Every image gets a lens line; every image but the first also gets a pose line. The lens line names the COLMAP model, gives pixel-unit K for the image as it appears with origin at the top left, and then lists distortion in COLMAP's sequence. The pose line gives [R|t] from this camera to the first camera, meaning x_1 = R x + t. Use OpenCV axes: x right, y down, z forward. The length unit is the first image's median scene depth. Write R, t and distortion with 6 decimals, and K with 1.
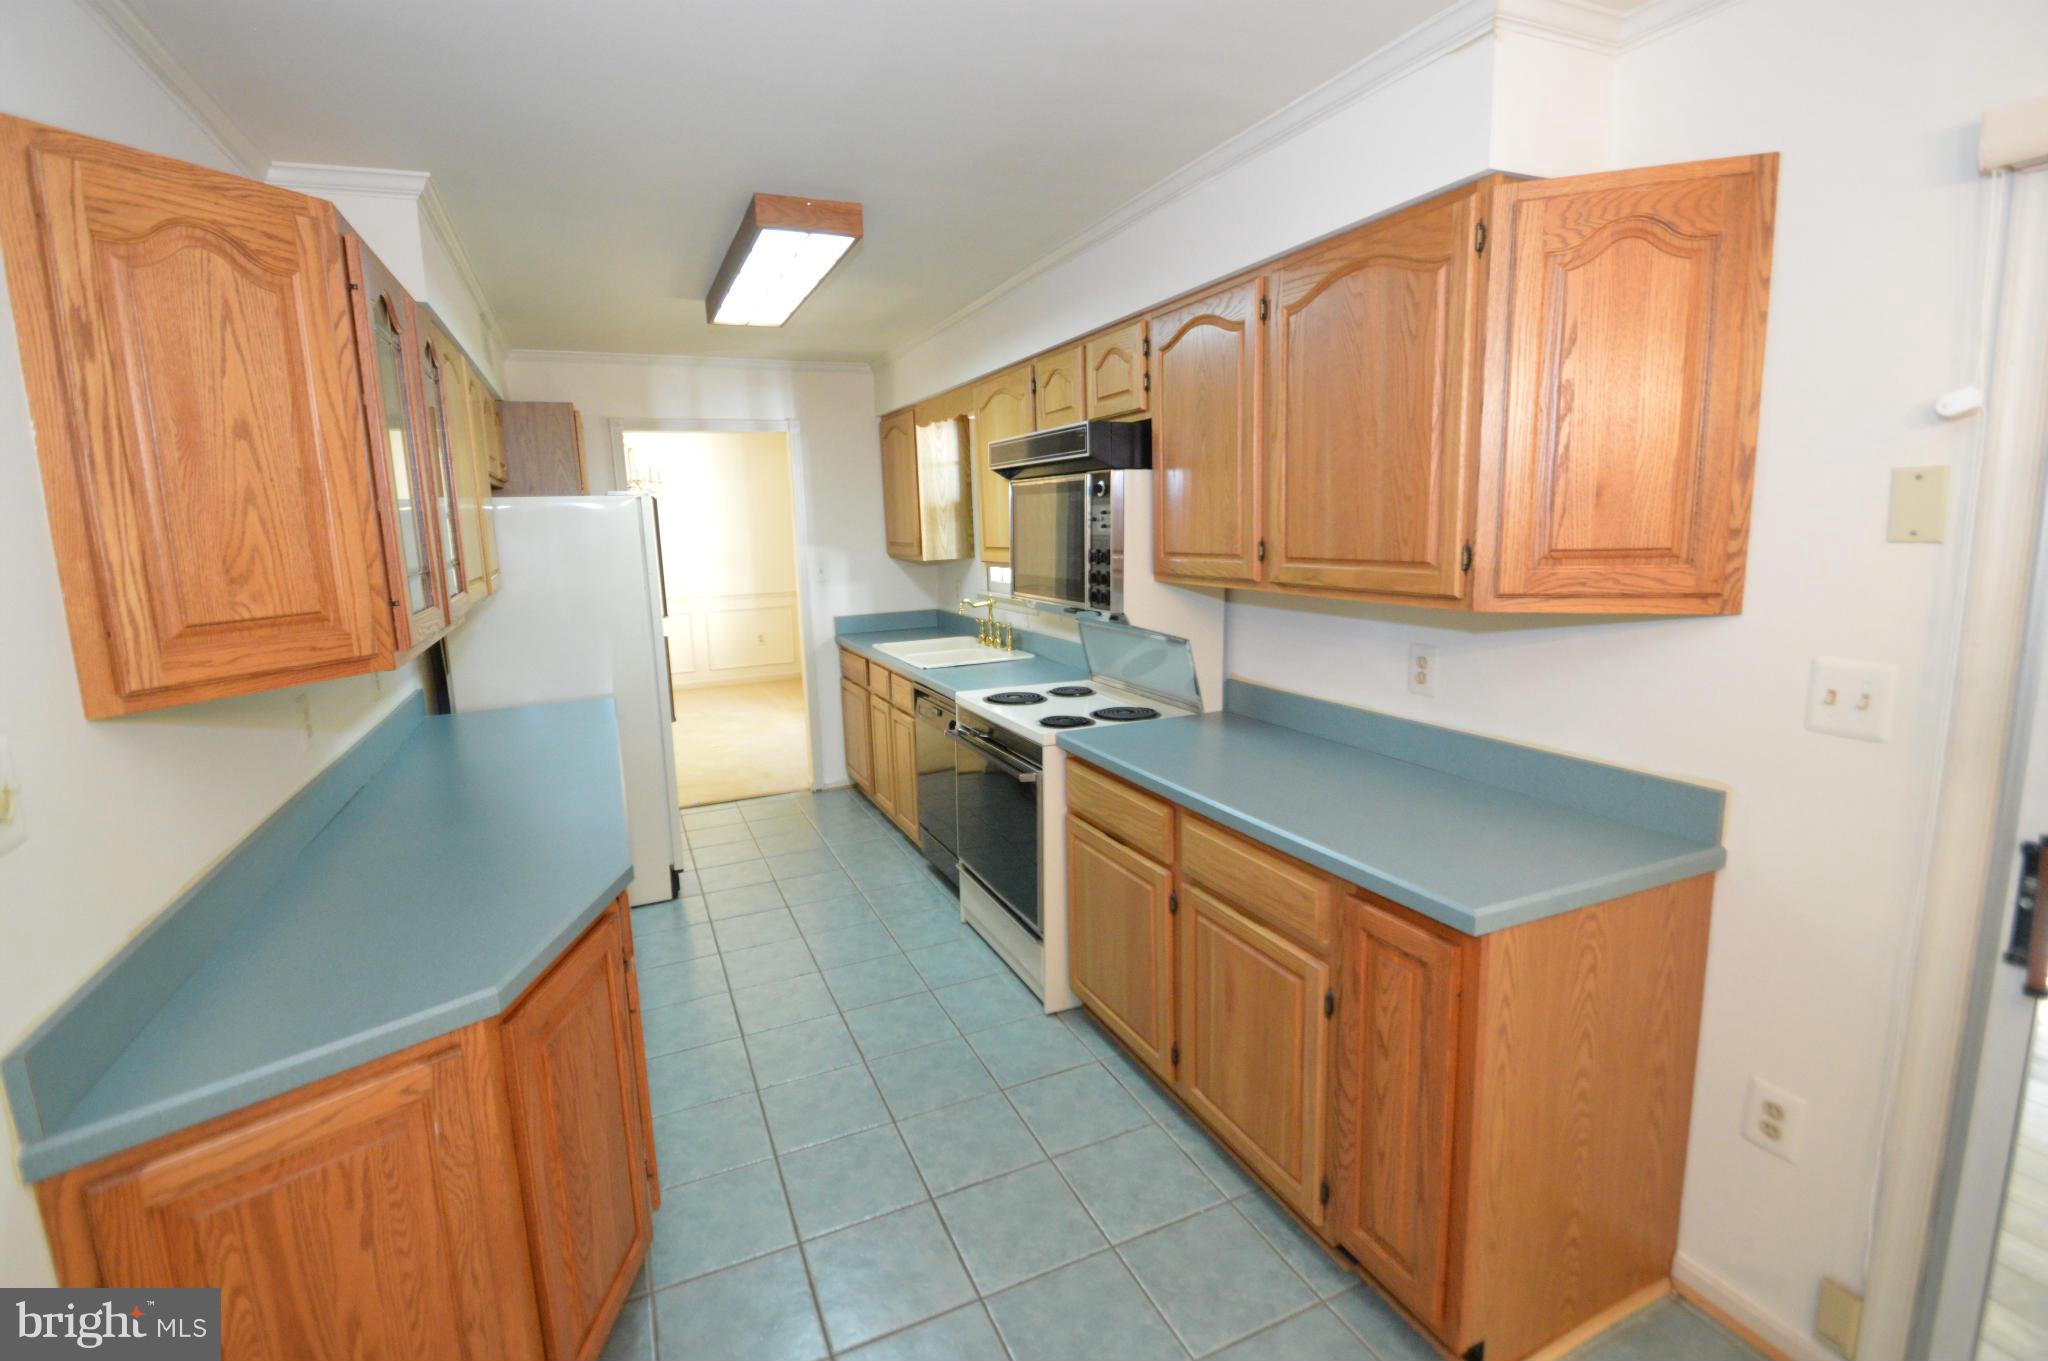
lens RADIAL K [[912.8, 0, 1005.5], [0, 912.8, 654.6], [0, 0, 1]] dist [0.002204, -0.011783]
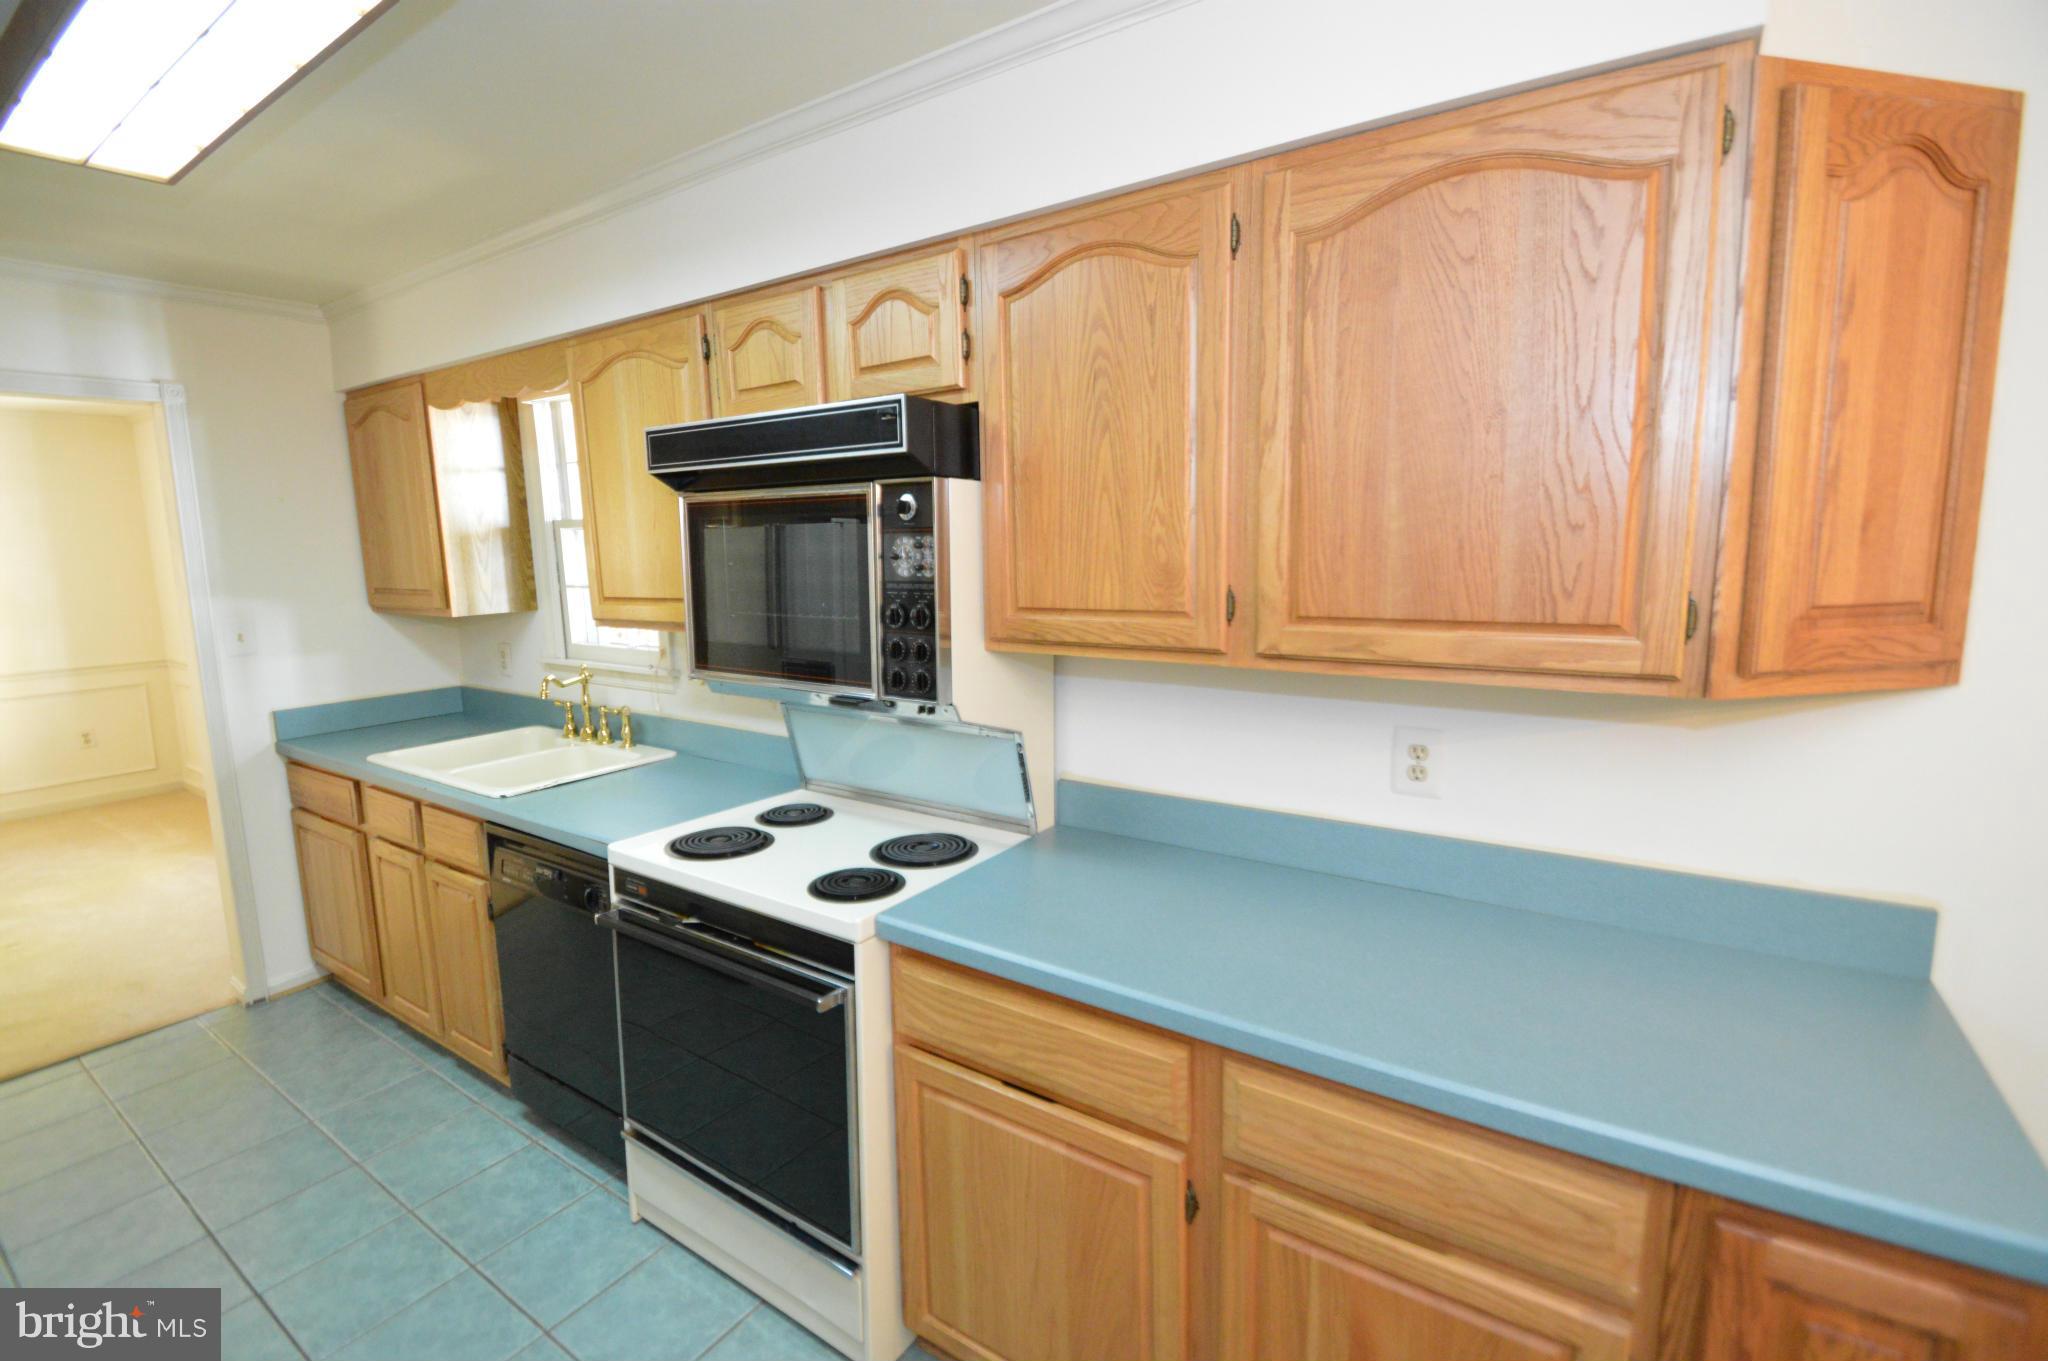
lens RADIAL K [[913.2, 0, 1025.3], [0, 913.2, 661.9], [0, 0, 1]] dist [0.016735, -0.018052]
pose [[0.848577, -0.055871, 0.526114, -0.161256], [0.071802, 0.997370, -0.009895, -0.064443], [-0.524177, 0.046173, 0.850356, 0.429180]]
